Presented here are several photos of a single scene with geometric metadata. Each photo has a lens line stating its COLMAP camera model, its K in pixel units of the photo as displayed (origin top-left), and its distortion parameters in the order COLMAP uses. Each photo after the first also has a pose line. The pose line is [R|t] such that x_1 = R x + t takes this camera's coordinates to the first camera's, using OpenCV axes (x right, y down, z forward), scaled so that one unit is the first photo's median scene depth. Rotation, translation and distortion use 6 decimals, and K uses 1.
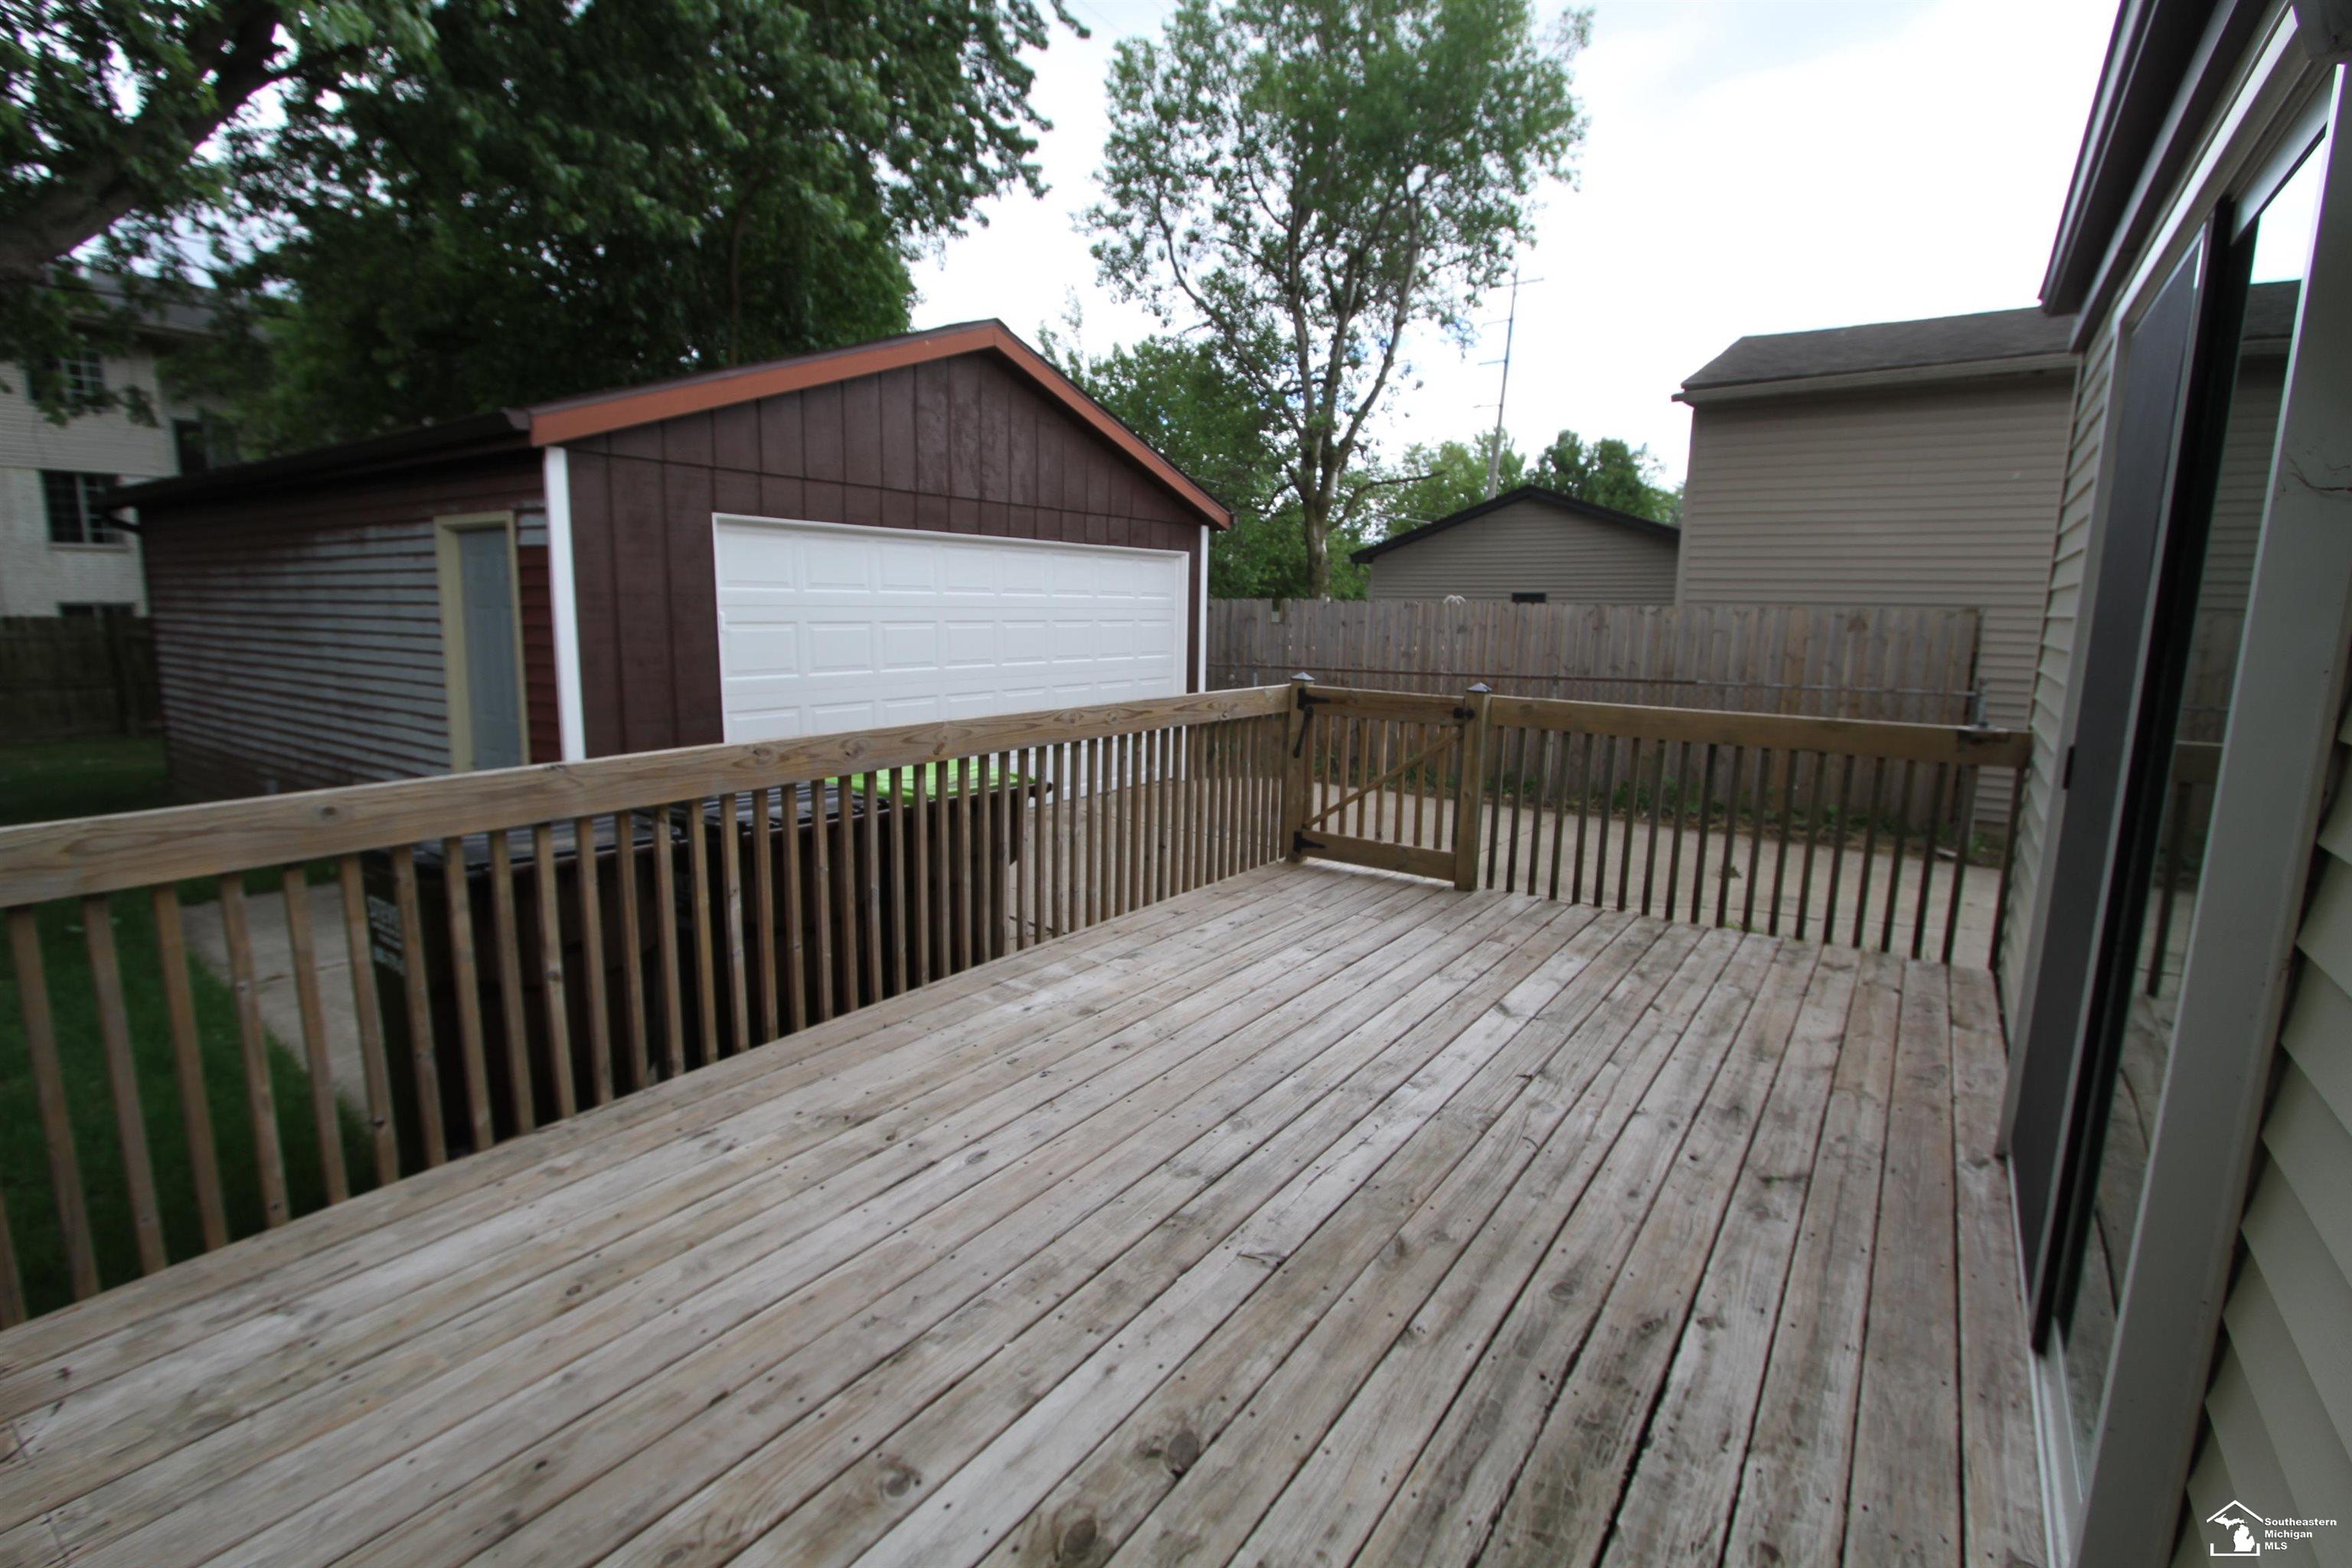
lens RADIAL K [[1088.9, 0, 1161.6], [0, 1088.9, 793.2], [0, 0, 1]] dist [-0.014042, 0.000157]
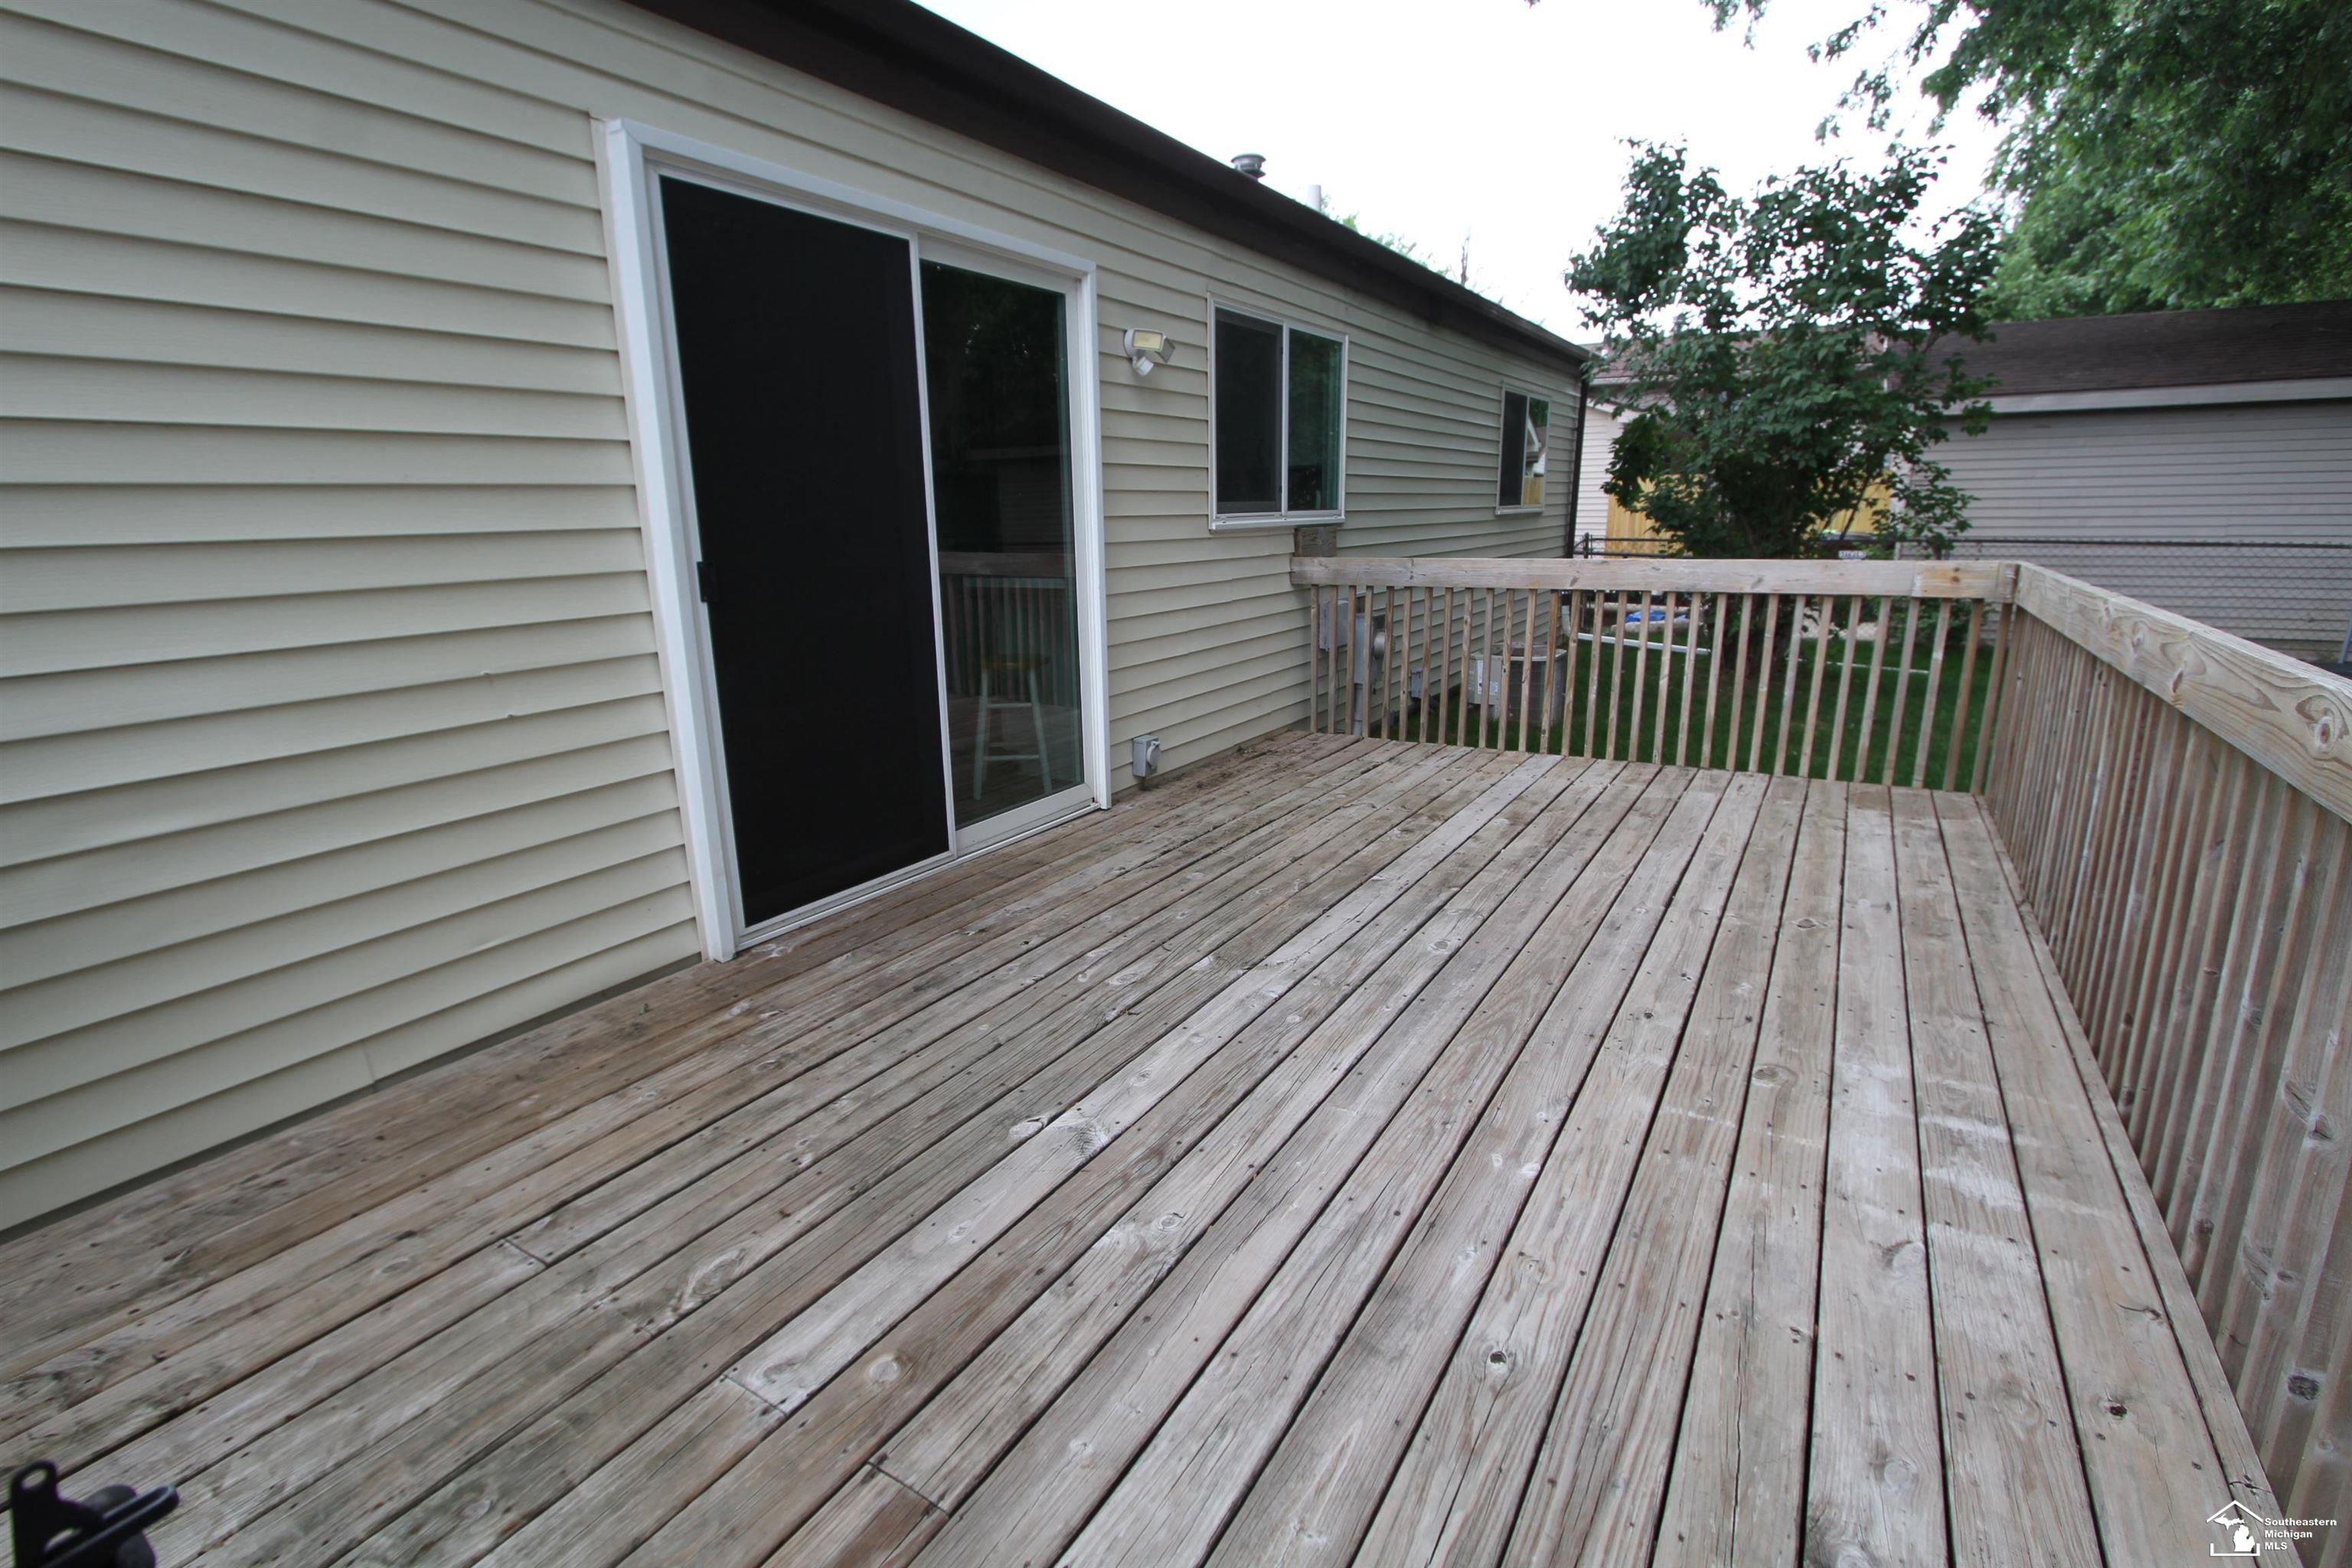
lens RADIAL K [[1090.4, 0, 1165.5], [0, 1090.4, 781.9], [0, 0, 1]] dist [-0.006393, -0.000509]
pose [[-0.997869, 0.015470, -0.063389, 0.363069], [-0.011842, 0.912411, 0.409105, -0.237391], [0.064166, 0.408983, -0.910283, 1.706263]]
